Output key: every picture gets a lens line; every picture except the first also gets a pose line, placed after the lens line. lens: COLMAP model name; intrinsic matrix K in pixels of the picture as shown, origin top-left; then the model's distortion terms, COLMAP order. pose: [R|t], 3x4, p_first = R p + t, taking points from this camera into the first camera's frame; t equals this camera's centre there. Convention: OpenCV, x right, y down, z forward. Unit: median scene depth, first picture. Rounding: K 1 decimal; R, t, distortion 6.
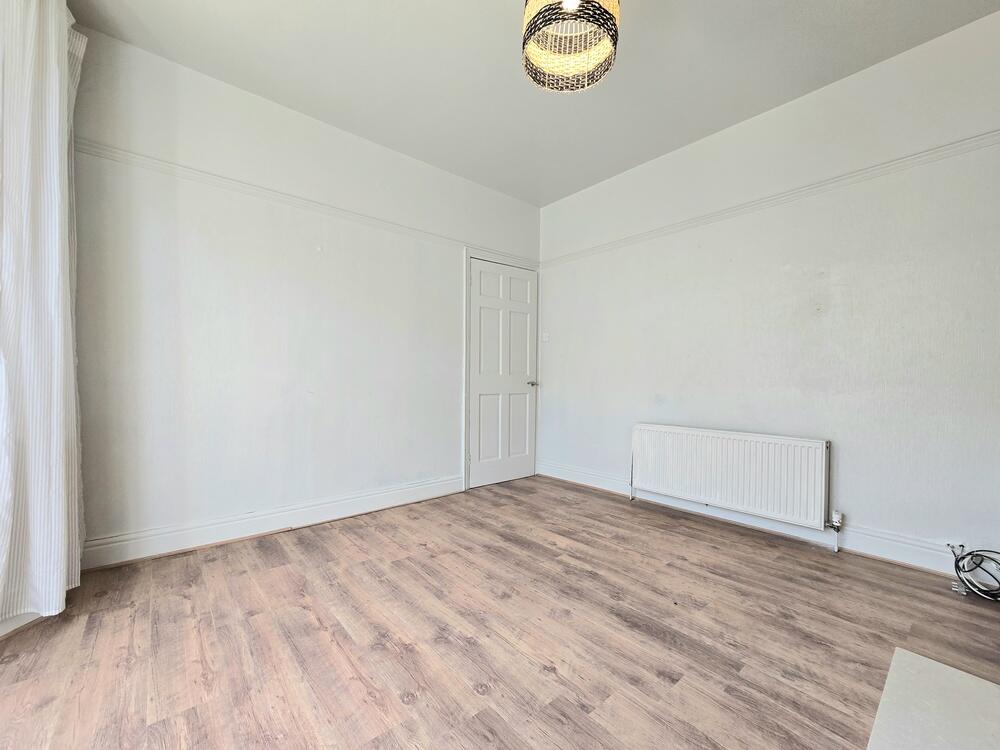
lens RADIAL K [[414.3, 0, 499.1], [0, 414.3, 382.4], [0, 0, 1]] dist [-0.001872, -0.000325]
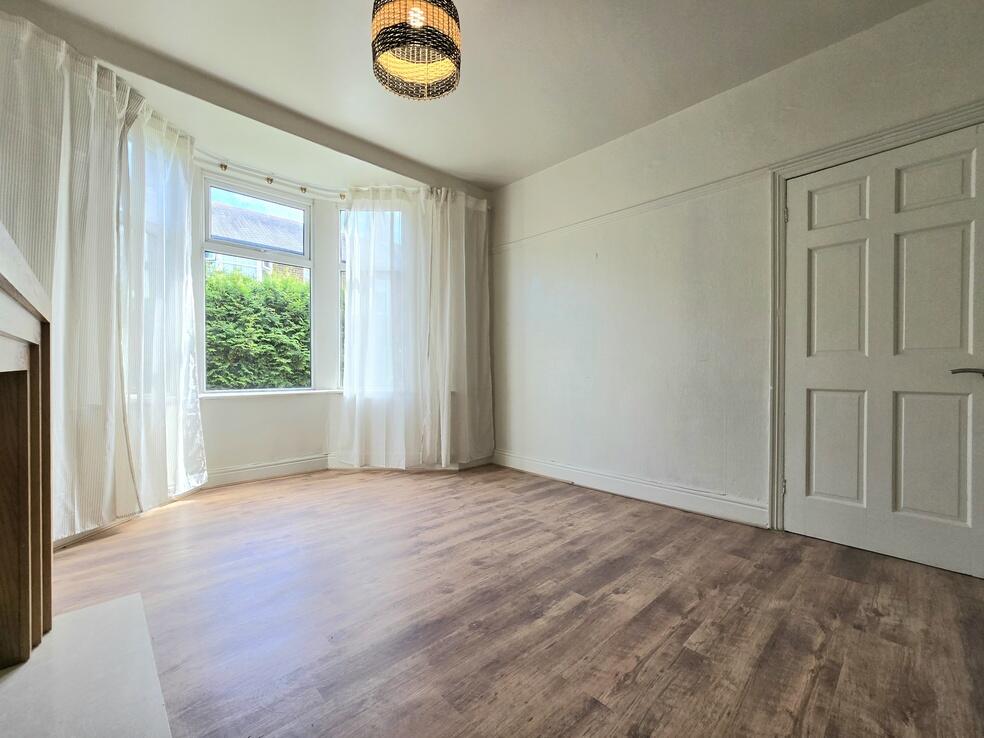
lens RADIAL K [[407.7, 0, 491.1], [0, 407.7, 376.3], [0, 0, 1]] dist [-0.001872, -0.000325]
pose [[0.055273, 0.006587, -0.998450, 0.798527], [-0.011293, 0.999918, 0.005972, 0.016170], [0.998407, 0.010945, 0.055343, 0.720193]]
